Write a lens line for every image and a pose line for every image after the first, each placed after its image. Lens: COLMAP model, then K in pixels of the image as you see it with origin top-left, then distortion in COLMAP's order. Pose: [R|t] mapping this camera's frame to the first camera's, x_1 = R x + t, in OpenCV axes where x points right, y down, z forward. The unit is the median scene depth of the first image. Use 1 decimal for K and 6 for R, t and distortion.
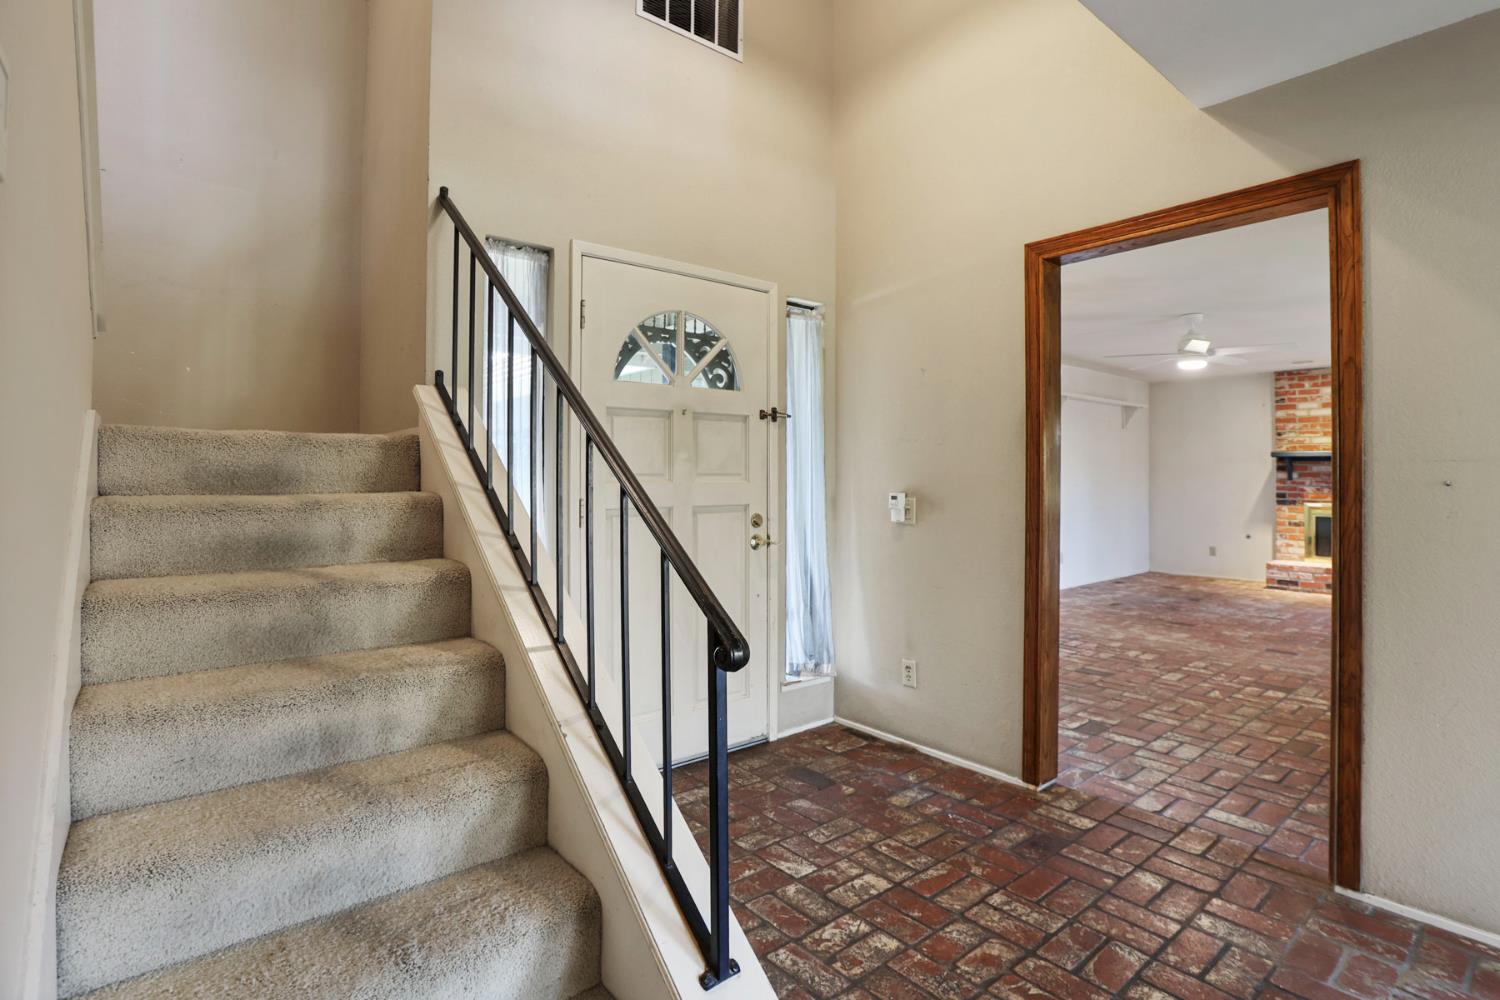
lens RADIAL K [[732.6, 0, 756.5], [0, 732.6, 479.3], [0, 0, 1]] dist [-0.057286, 0.020775]
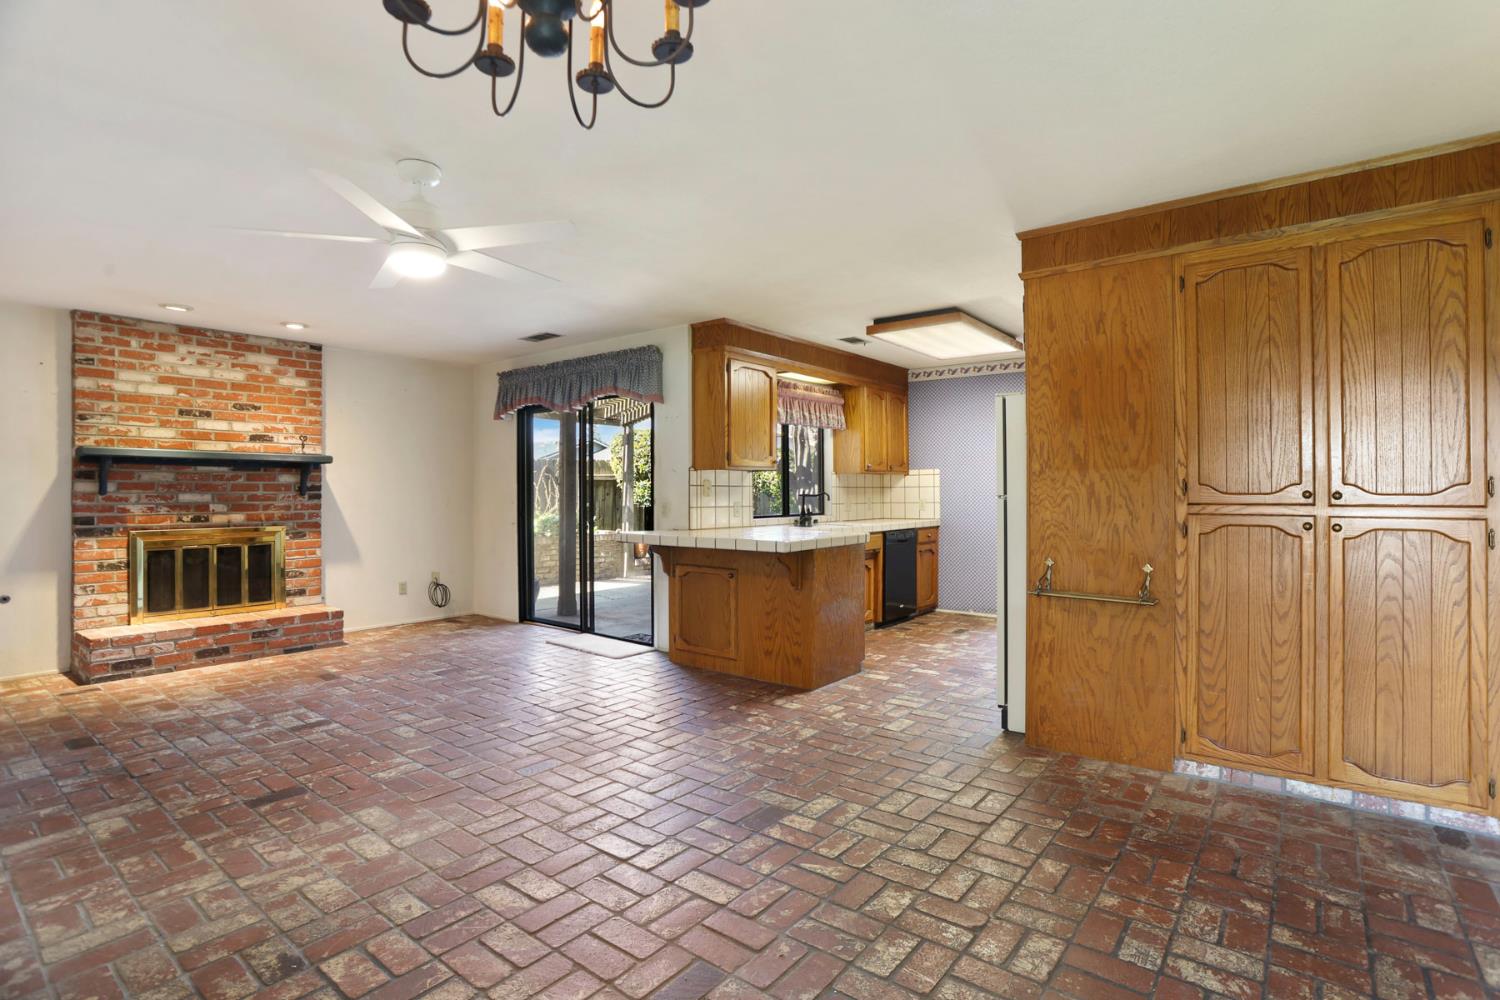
lens RADIAL K [[732.6, 0, 771.3], [0, 732.6, 485.5], [0, 0, 1]] dist [-0.057286, 0.020775]
pose [[-0.211835, 0.008702, 0.977267, 0.042013], [0.001850, 0.999962, -0.008503, -0.000569], [-0.977304, 0.000007, -0.211844, 0.574109]]
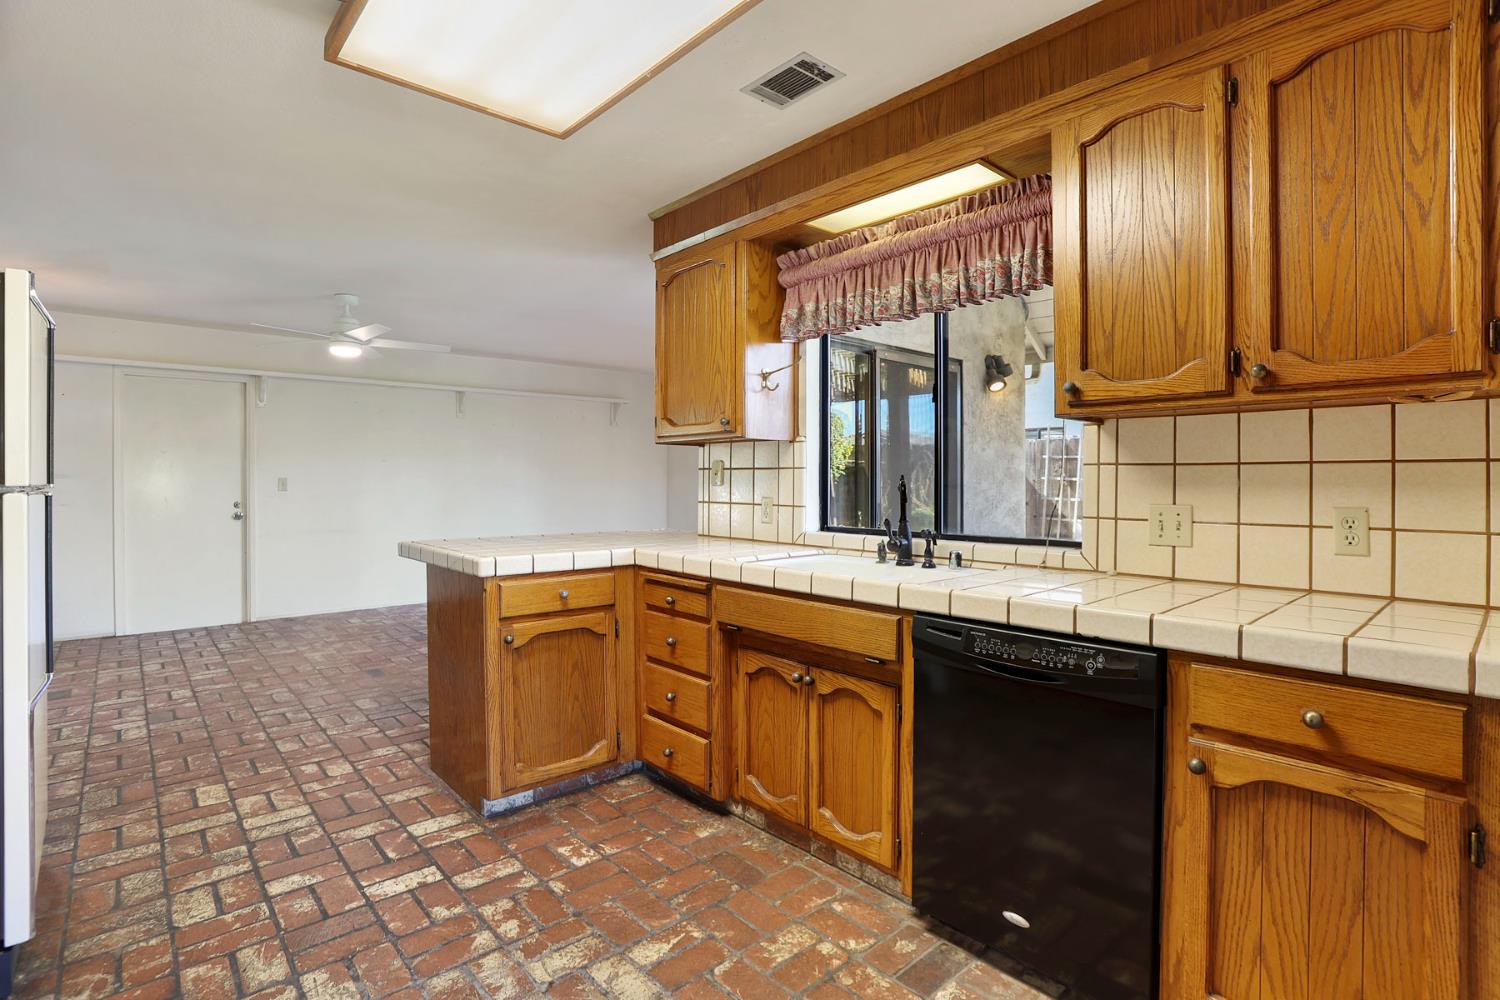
lens RADIAL K [[732.6, 0, 773.7], [0, 732.6, 492.2], [0, 0, 1]] dist [-0.057286, 0.020775]
pose [[0.999351, -0.004509, 0.035751, 0.747418], [0.003866, 0.999830, 0.018035, -0.000616], [-0.035827, -0.017885, 0.999198, 0.042159]]
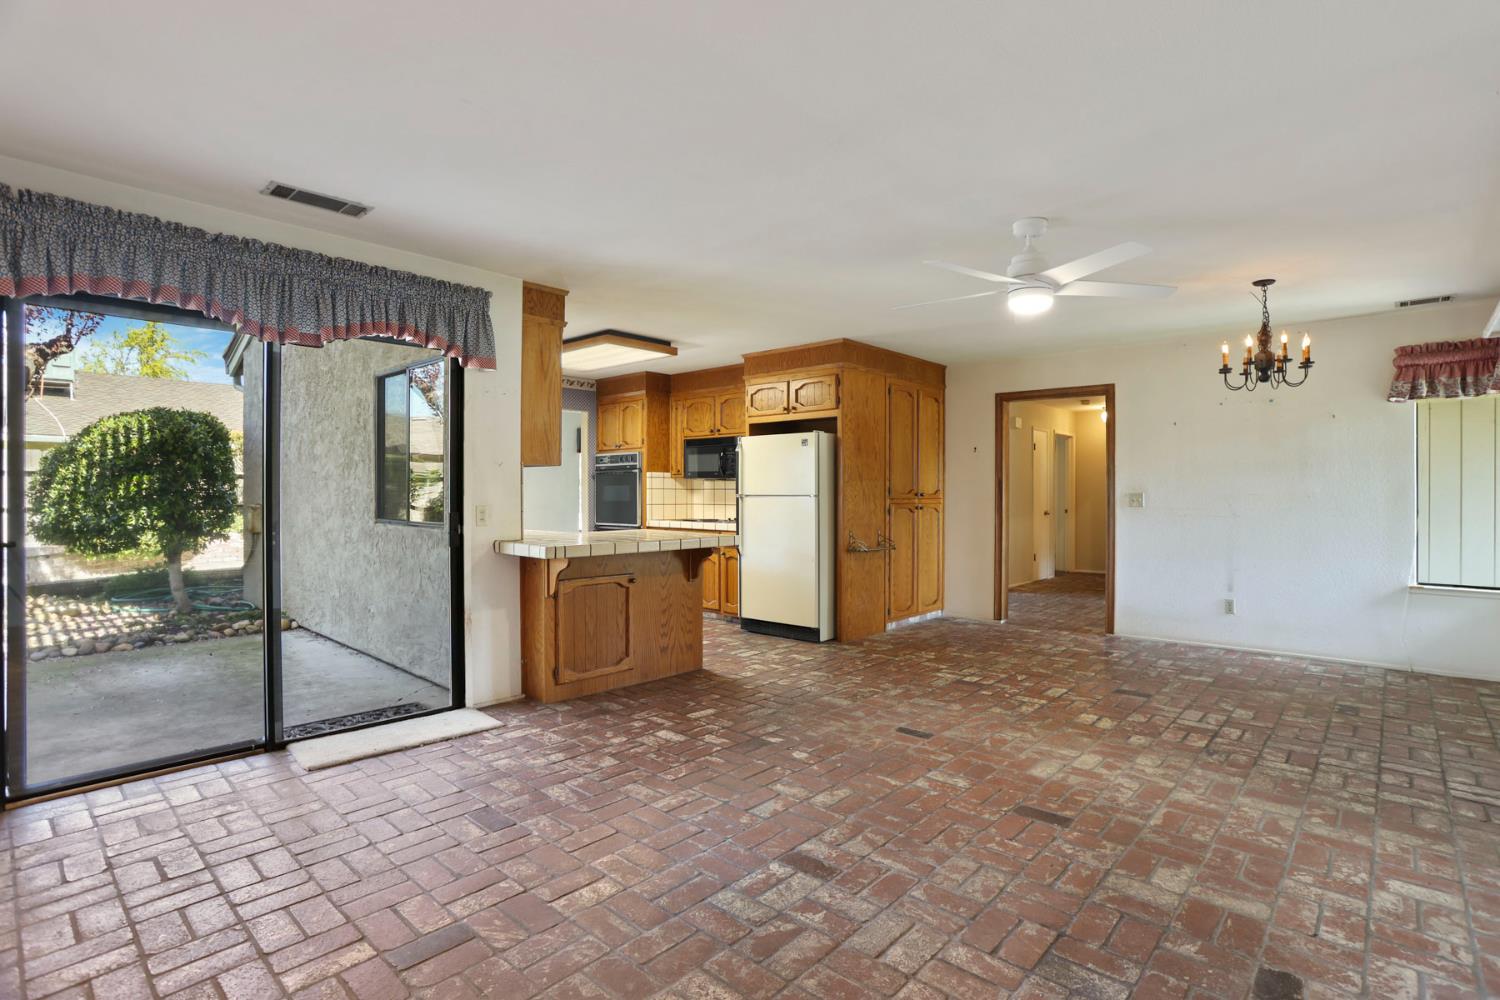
lens RADIAL K [[732.6, 0, 769.2], [0, 732.6, 487.6], [0, 0, 1]] dist [-0.057286, 0.020775]
pose [[-0.989119, -0.002110, -0.147106, 0.614723], [-0.000952, 0.999968, -0.007945, 0.000377], [0.147118, -0.007719, -0.989089, 1.052249]]
